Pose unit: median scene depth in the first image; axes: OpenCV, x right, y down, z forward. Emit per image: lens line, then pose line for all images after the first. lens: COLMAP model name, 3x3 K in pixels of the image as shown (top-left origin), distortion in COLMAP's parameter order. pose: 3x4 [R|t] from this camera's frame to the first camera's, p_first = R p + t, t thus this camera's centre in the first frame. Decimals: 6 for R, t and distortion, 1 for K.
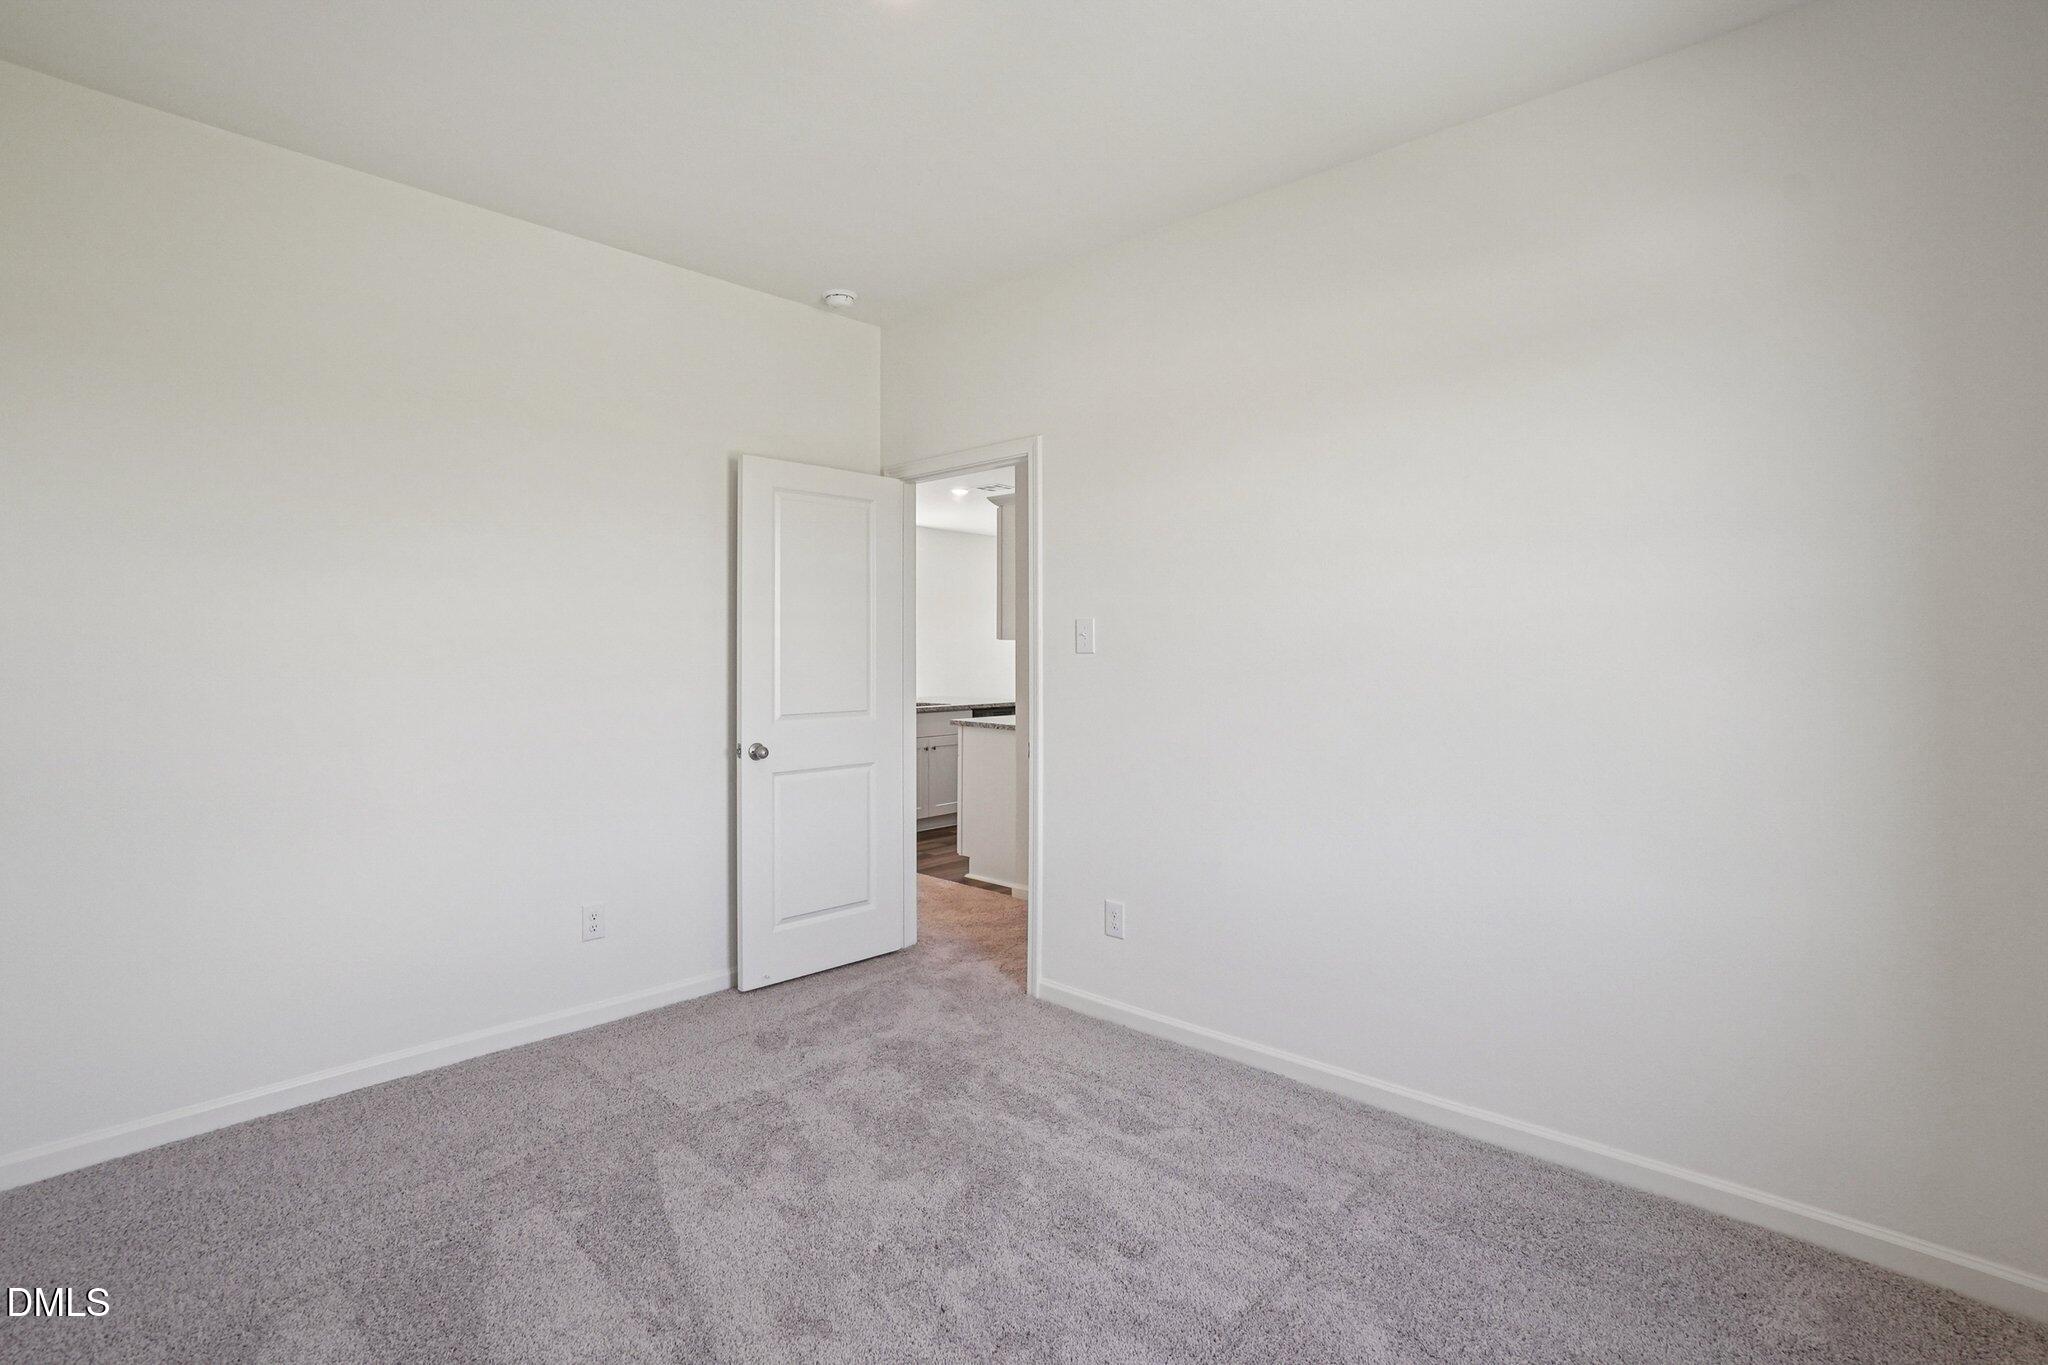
lens RADIAL K [[910.7, 0, 1033.8], [0, 910.7, 668.6], [0, 0, 1]] dist [-0.057917, 0.020179]
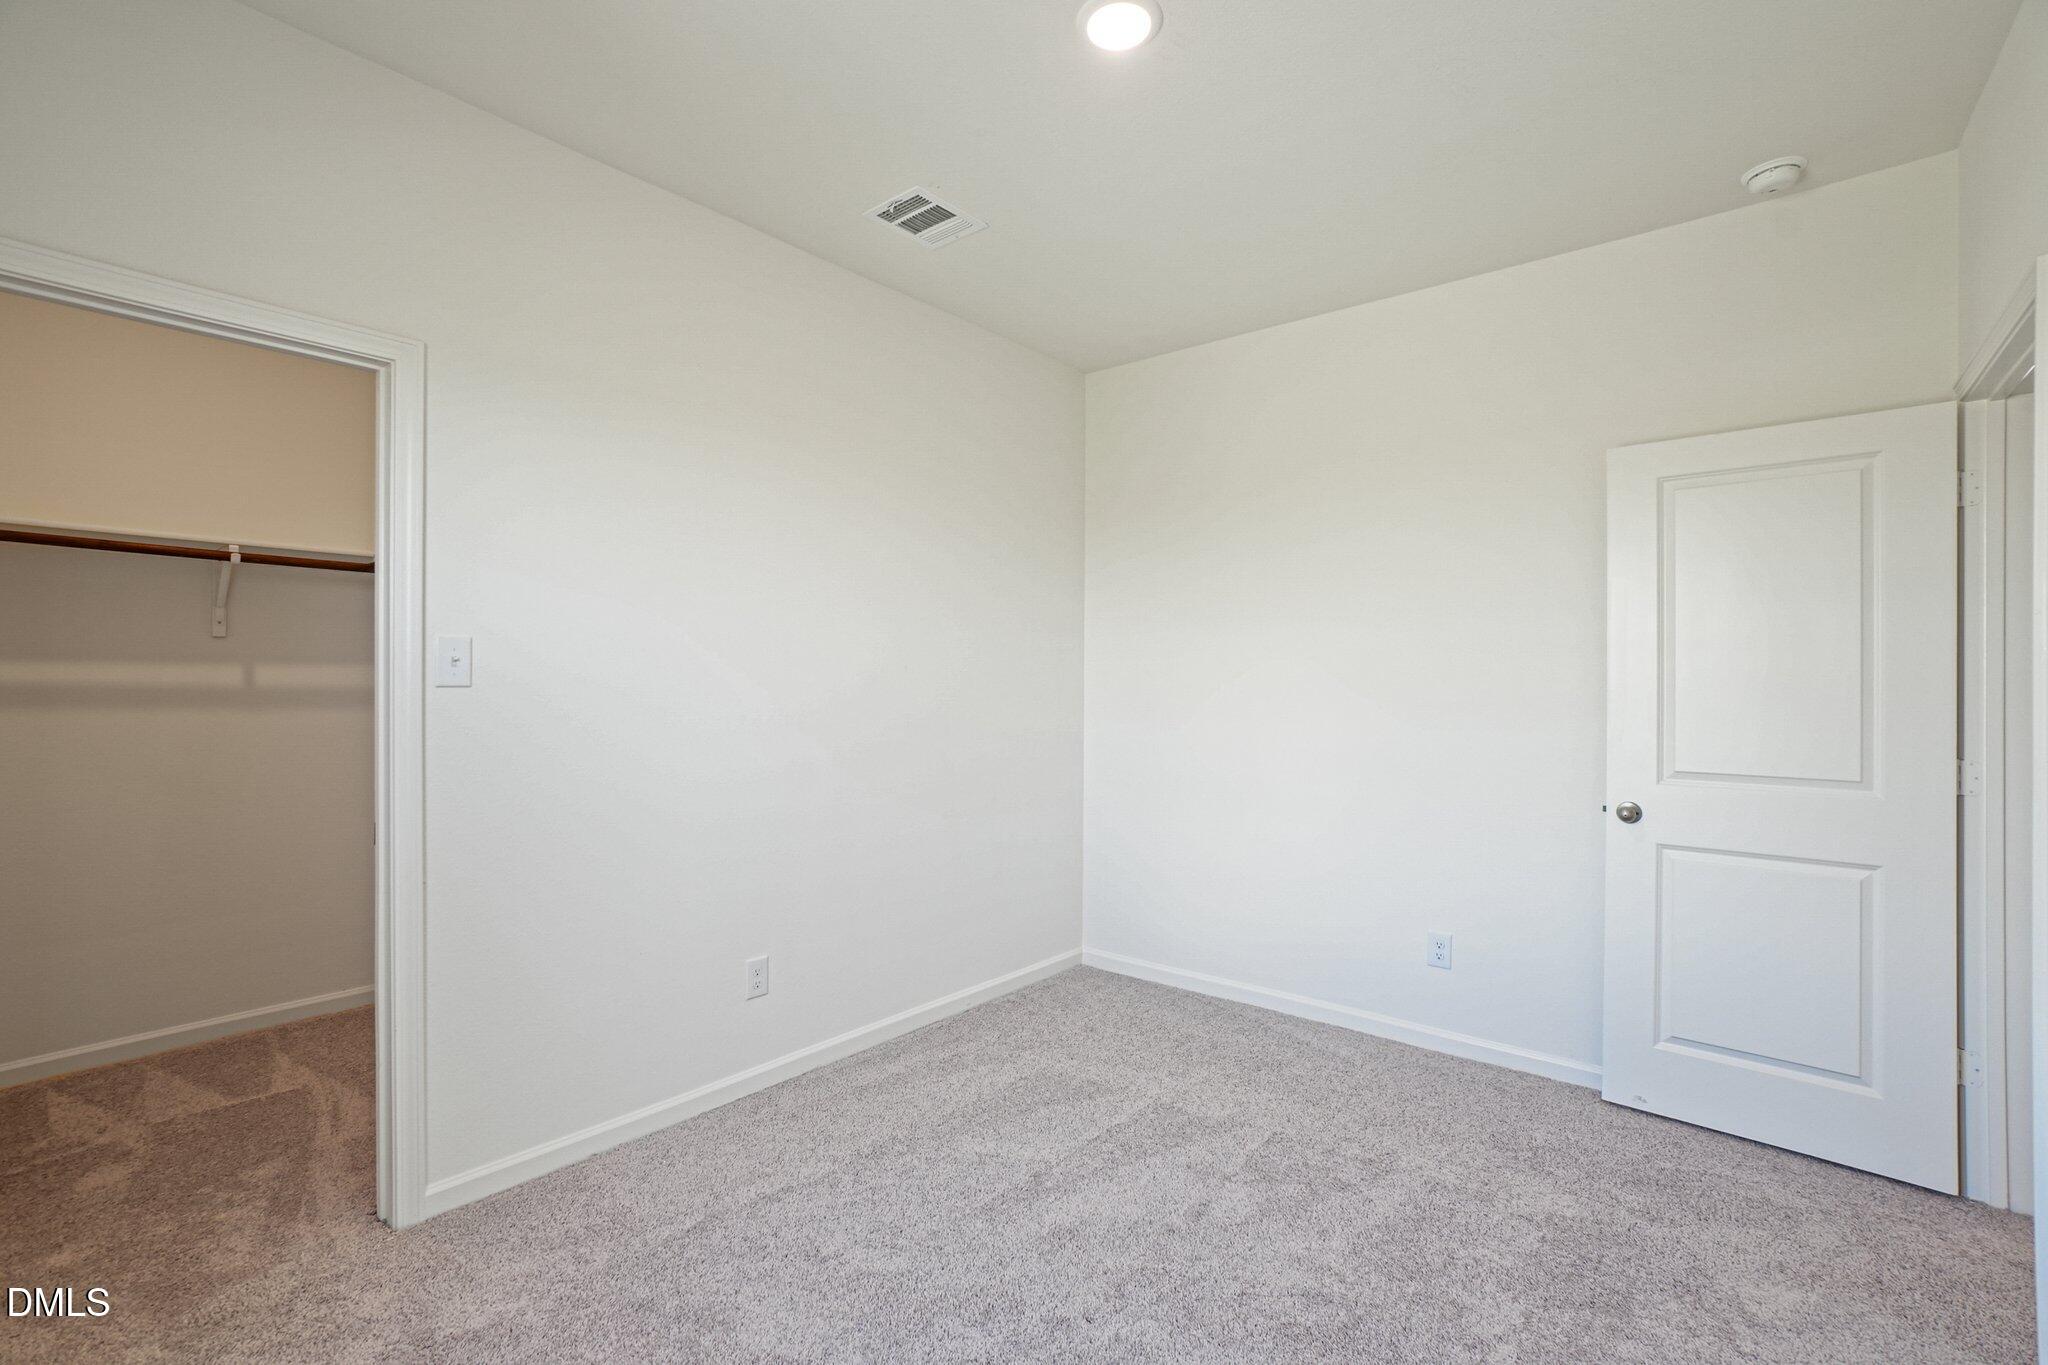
lens RADIAL K [[910.7, 0, 1033.8], [0, 910.7, 668.6], [0, 0, 1]] dist [-0.057917, 0.020179]
pose [[0.054494, -0.013617, -0.998421, 0.452559], [-0.025238, 0.999569, -0.015010, -0.012166], [0.998195, 0.026016, 0.054127, 0.410107]]
